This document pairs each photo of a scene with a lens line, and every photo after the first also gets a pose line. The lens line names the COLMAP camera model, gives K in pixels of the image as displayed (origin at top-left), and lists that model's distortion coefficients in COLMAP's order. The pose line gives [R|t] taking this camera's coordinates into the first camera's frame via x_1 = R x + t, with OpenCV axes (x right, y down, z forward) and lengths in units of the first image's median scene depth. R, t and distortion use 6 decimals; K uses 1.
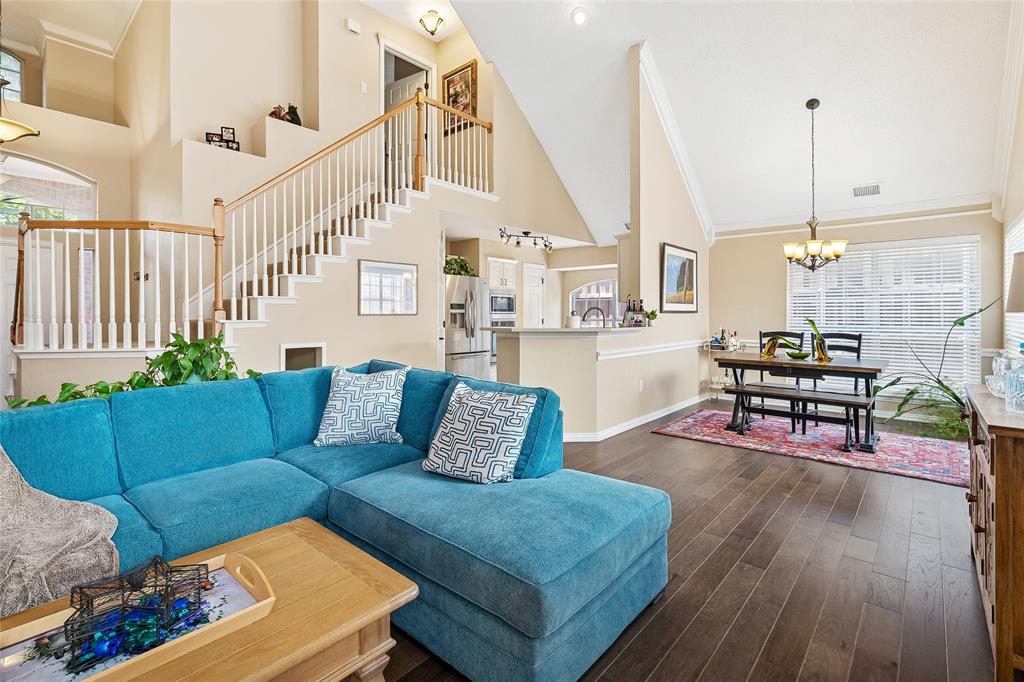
lens RADIAL K [[476.5, 0, 508.9], [0, 476.5, 308.3], [0, 0, 1]] dist [0.000440, -0.000141]
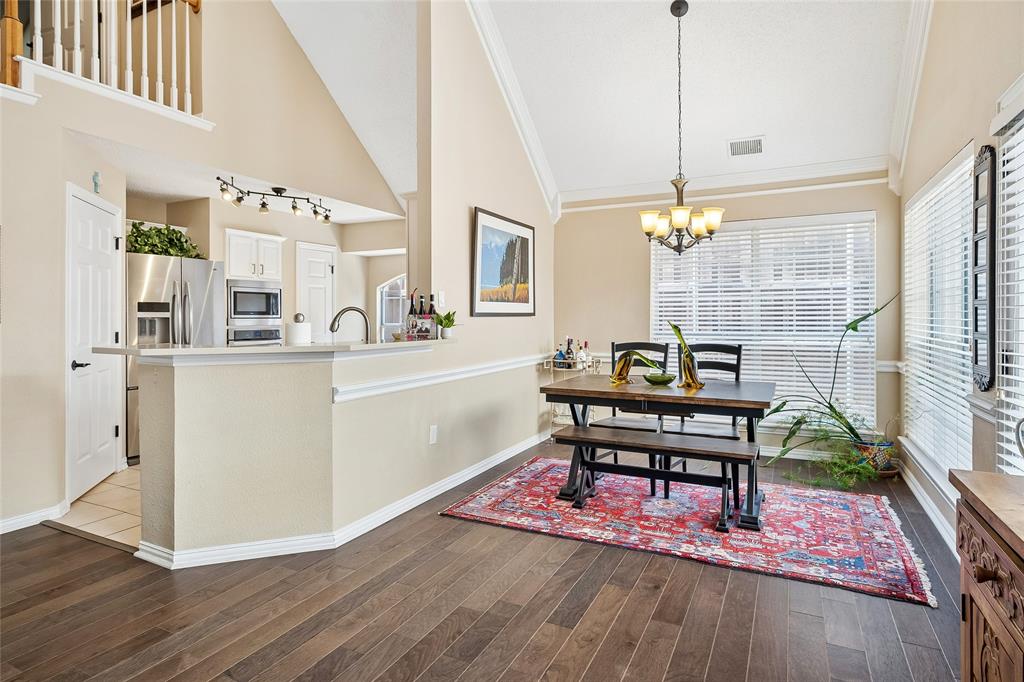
lens RADIAL K [[556.4, 0, 512.3], [0, 556.4, 313.5], [0, 0, 1]] dist [-0.000784, 0.000180]
pose [[0.967253, -0.004462, 0.253774, 0.194257], [0.002816, 0.999973, 0.006847, 0.001039], [-0.253798, -0.005908, 0.967239, 0.275980]]
